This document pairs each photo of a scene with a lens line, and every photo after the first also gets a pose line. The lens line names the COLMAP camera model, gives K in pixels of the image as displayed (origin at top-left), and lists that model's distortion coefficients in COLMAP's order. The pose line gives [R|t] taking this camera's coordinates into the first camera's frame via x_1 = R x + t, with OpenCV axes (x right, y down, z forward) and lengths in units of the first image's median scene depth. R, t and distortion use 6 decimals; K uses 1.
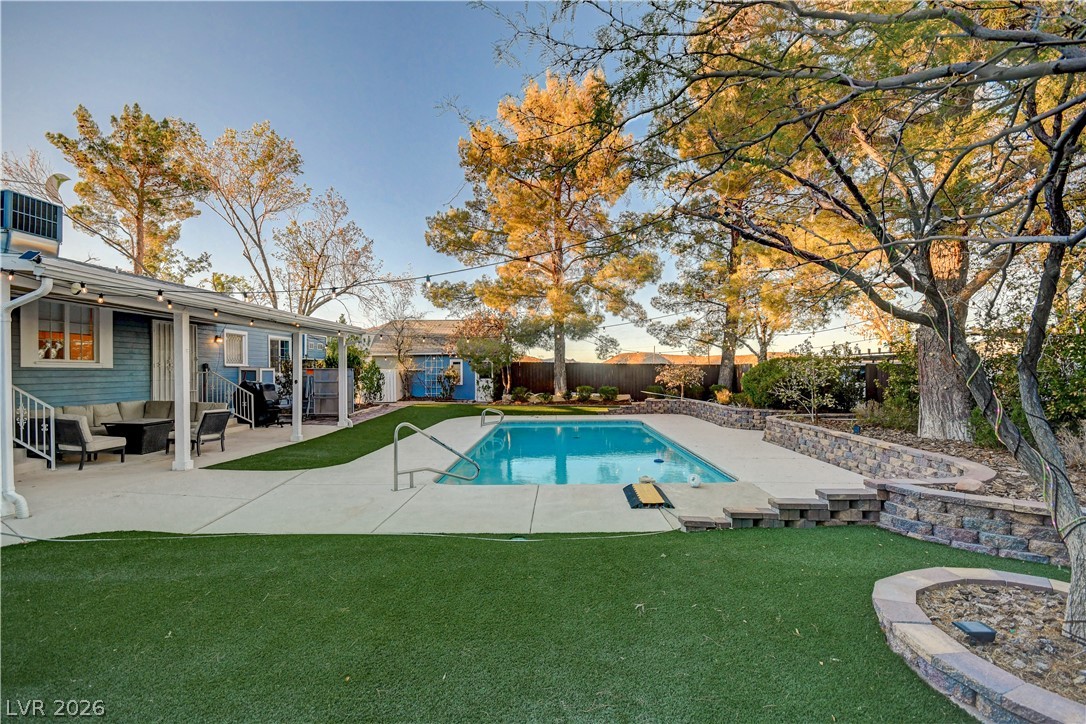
lens RADIAL K [[478.2, 0, 538.3], [0, 478.2, 366.4], [0, 0, 1]] dist [0.011713, -0.000182]
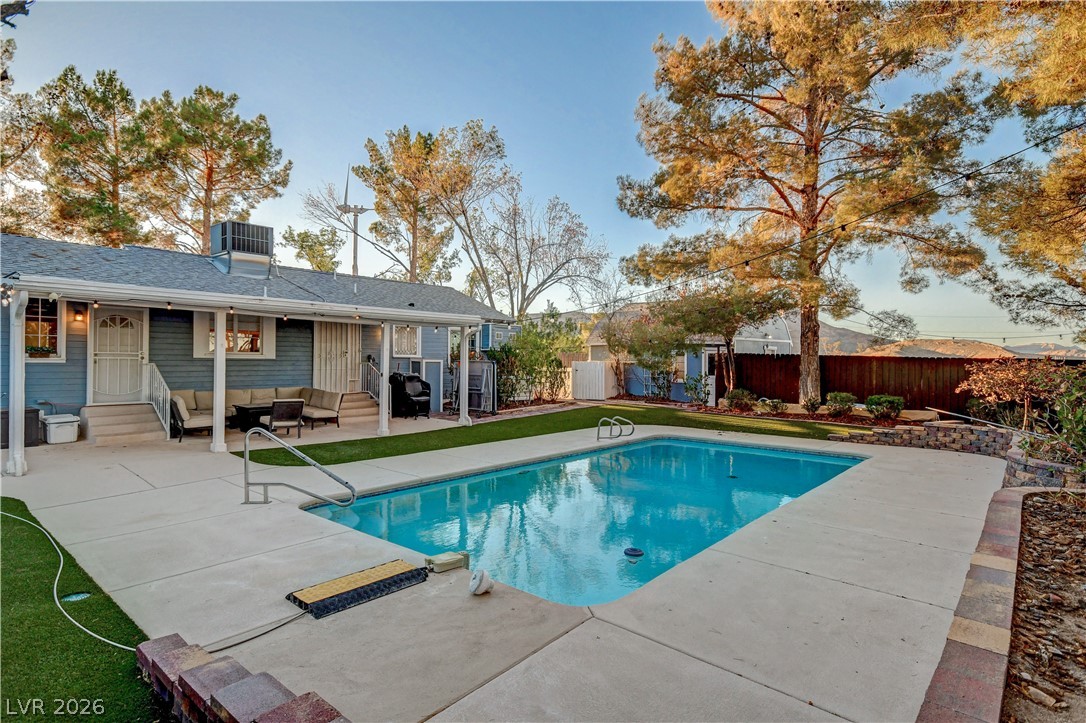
lens RADIAL K [[555.7, 0, 541.1], [0, 555.7, 361.3], [0, 0, 1]] dist [0.028316, 0.002635]
pose [[0.776845, 0.014576, -0.629524, 0.360550], [-0.008074, 0.999880, 0.013188, -0.009959], [0.629641, -0.005162, 0.776869, 0.247897]]
